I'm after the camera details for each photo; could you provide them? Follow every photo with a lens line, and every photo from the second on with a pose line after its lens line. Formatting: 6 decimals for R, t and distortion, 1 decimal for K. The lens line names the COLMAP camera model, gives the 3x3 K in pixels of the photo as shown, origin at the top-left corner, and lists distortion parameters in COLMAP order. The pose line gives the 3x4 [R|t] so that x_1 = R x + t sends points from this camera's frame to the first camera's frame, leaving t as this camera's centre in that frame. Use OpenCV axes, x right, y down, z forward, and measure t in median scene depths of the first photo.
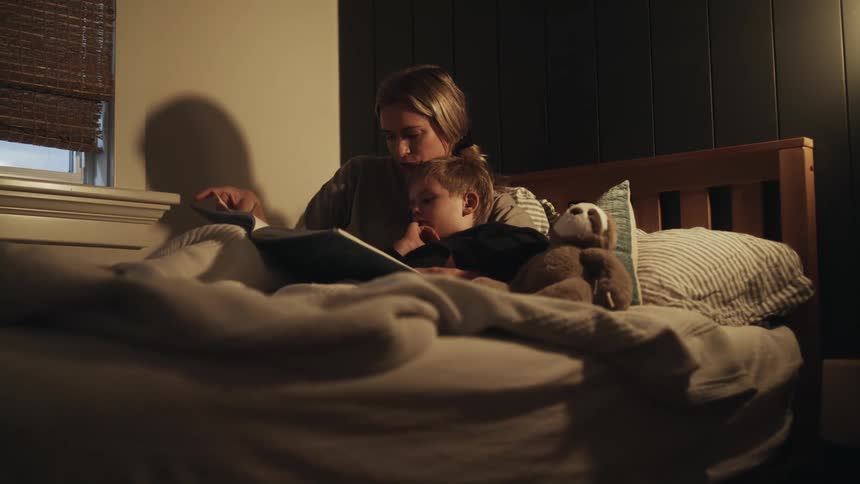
lens RADIAL K [[1002.6, 0, 430.0], [0, 1002.6, 242.0], [0, 0, 1]] dist [-0.023503, -0.040379]
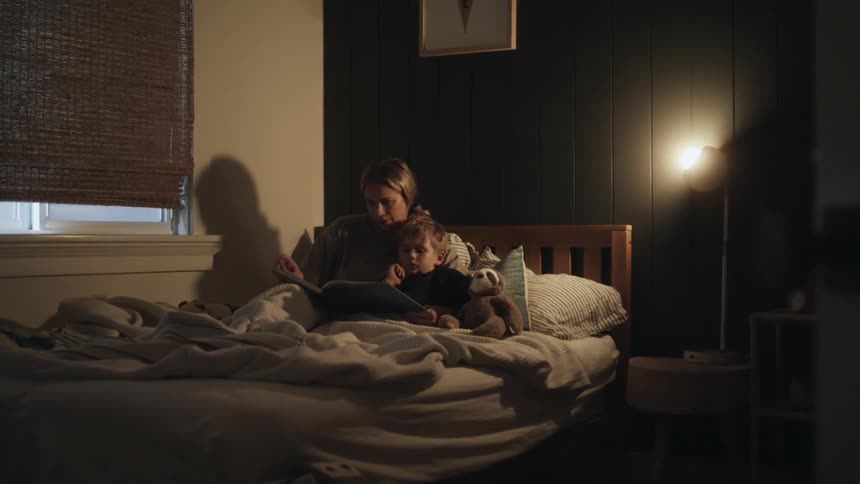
lens RADIAL K [[862.6, 0, 430.0], [0, 862.6, 242.0], [0, 0, 1]] dist [-0.089820, 0.100840]
pose [[0.992878, 0.019240, 0.117572, -0.127549], [-0.028170, 0.996802, 0.074776, -0.174512], [-0.115758, -0.077555, 0.990245, -0.407575]]
